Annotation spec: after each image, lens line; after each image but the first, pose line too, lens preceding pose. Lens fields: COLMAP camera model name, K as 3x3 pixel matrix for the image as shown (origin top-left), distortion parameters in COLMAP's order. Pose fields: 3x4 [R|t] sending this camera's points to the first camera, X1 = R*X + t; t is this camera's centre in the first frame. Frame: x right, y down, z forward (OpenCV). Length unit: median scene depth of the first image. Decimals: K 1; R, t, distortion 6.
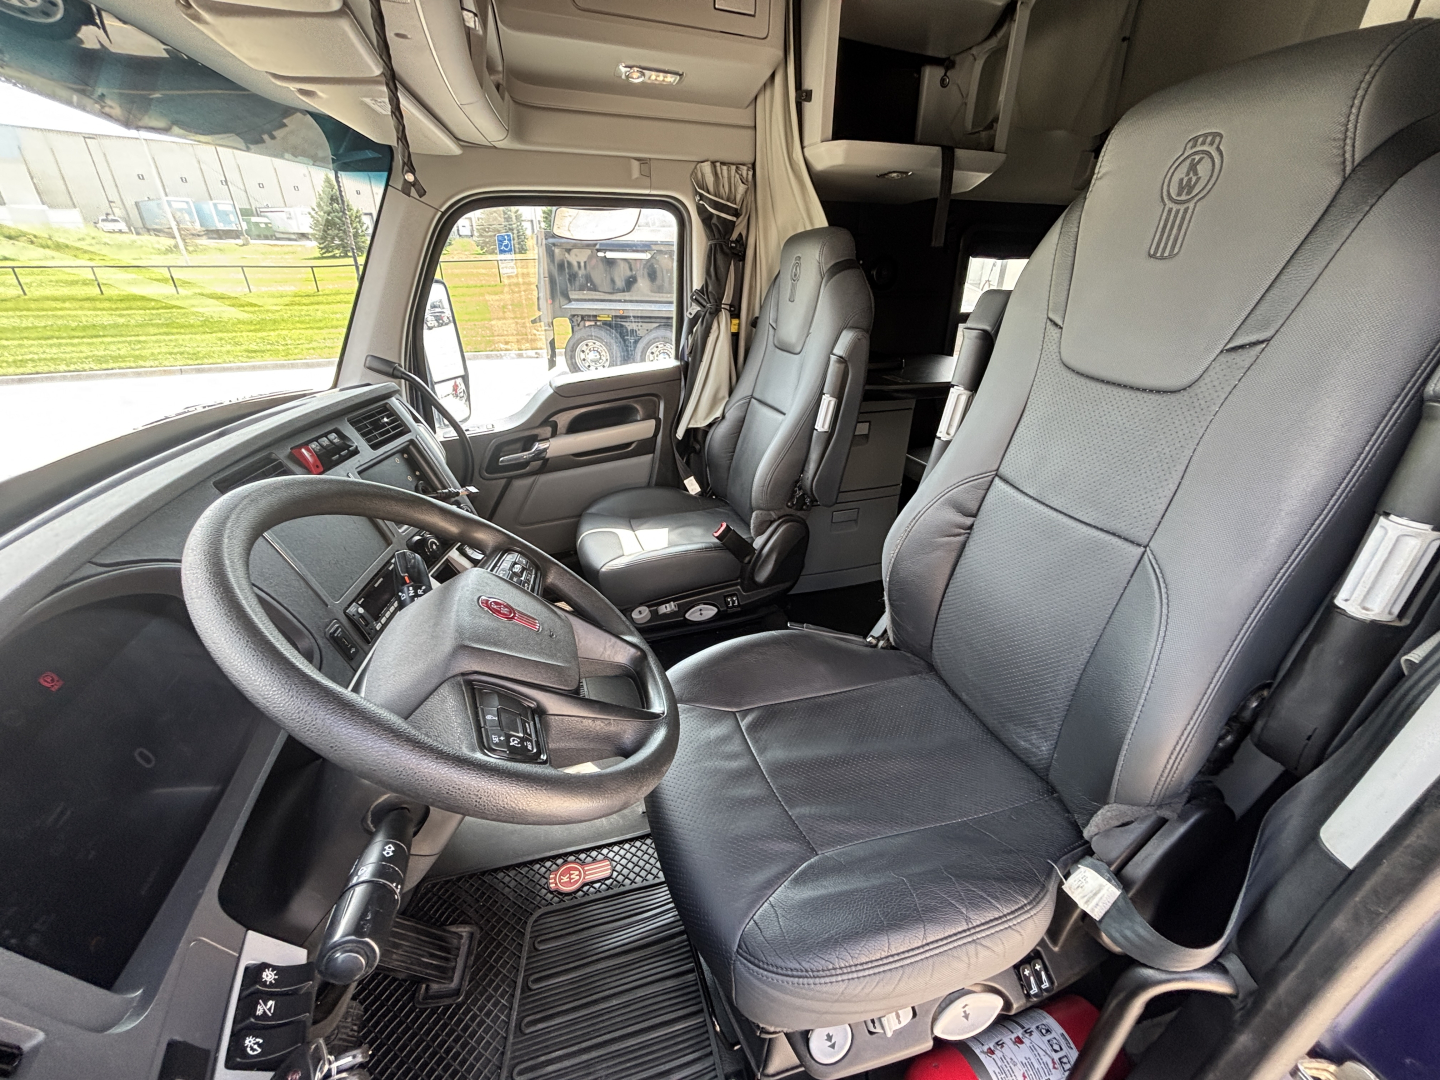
lens RADIAL K [[559.9, 0, 725.2], [0, 559.9, 531.3], [0, 0, 1]] dist [-0.007502, 0.000012]
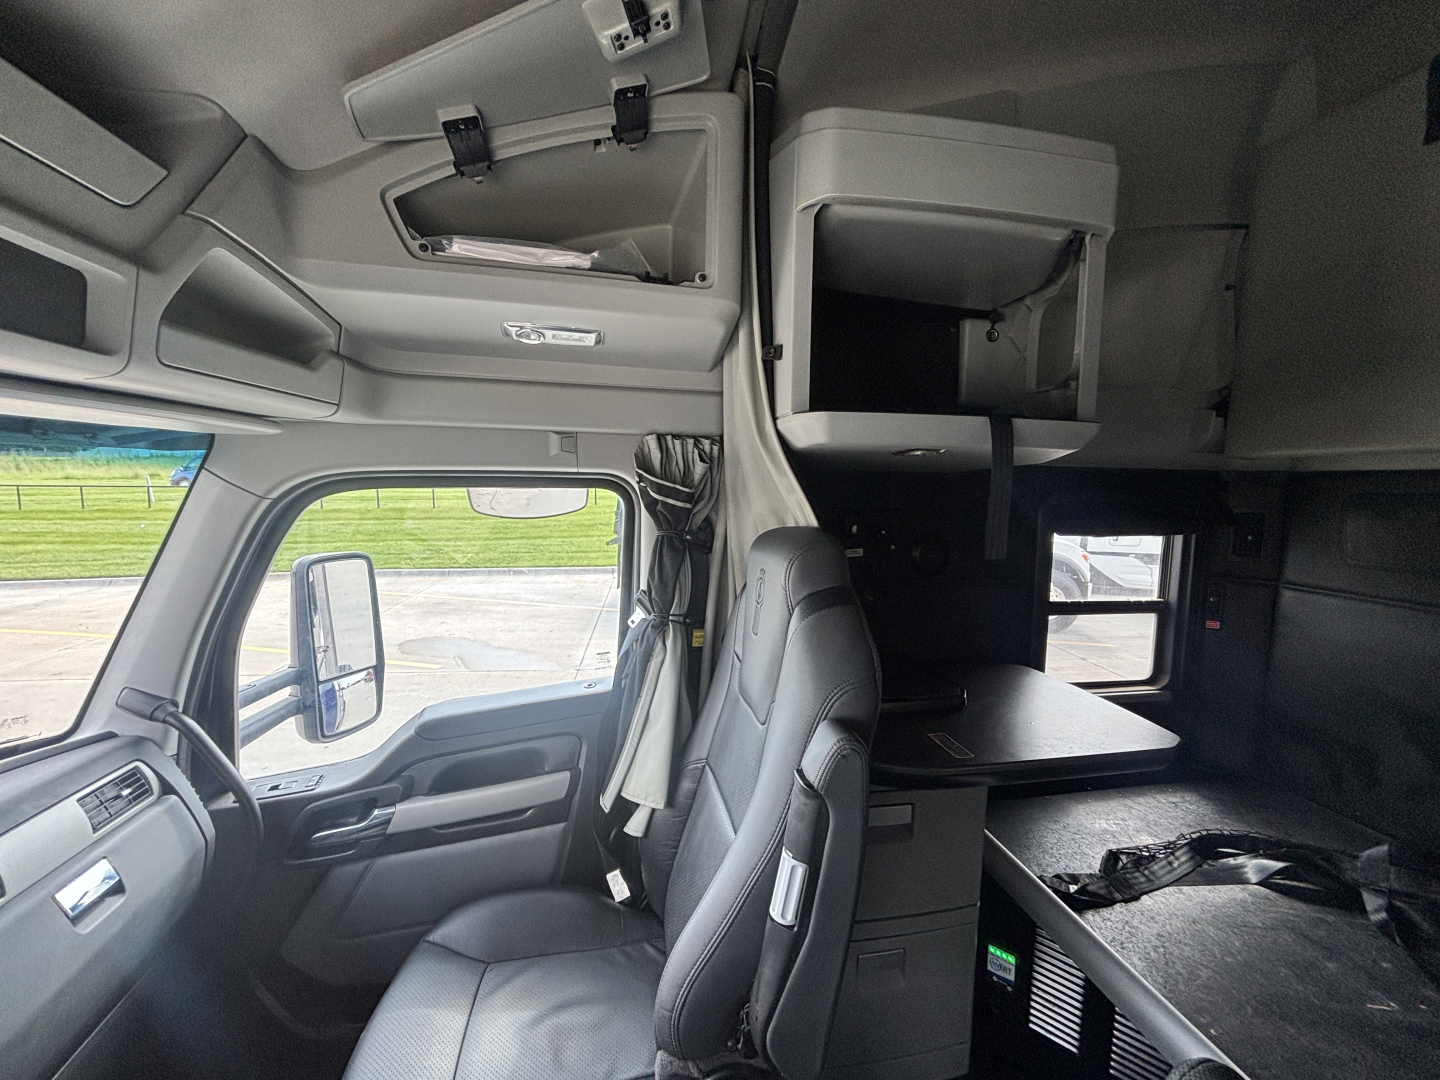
lens RADIAL K [[559.9, 0, 723.6], [0, 559.9, 536.8], [0, 0, 1]] dist [-0.007502, 0.000012]
pose [[0.988841, 0.022806, -0.147220, 0.164158], [-0.072371, 0.937311, -0.340898, -0.285925], [0.130217, 0.347748, 0.928501, 0.369108]]
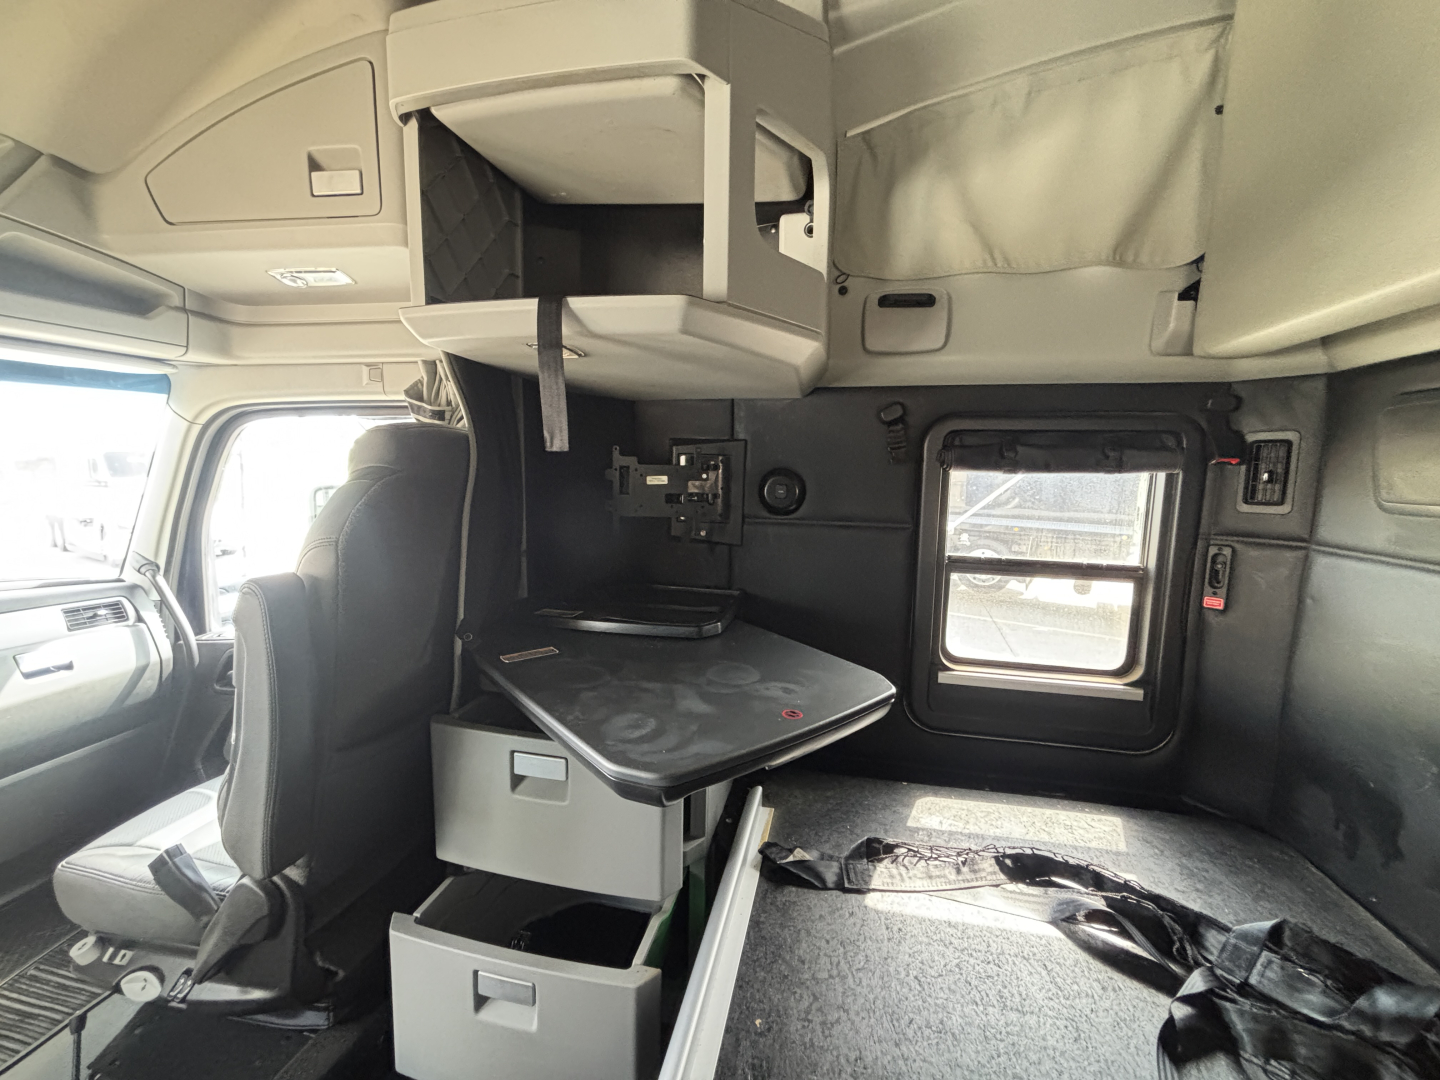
lens RADIAL K [[559.9, 0, 748.8], [0, 559.9, 540.5], [0, 0, 1]] dist [-0.007502, 0.000012]
pose [[0.862712, 0.068969, -0.500970, 0.782628], [-0.226407, 0.938500, -0.260688, -0.299602], [0.452181, 0.338322, 0.825270, 0.609147]]
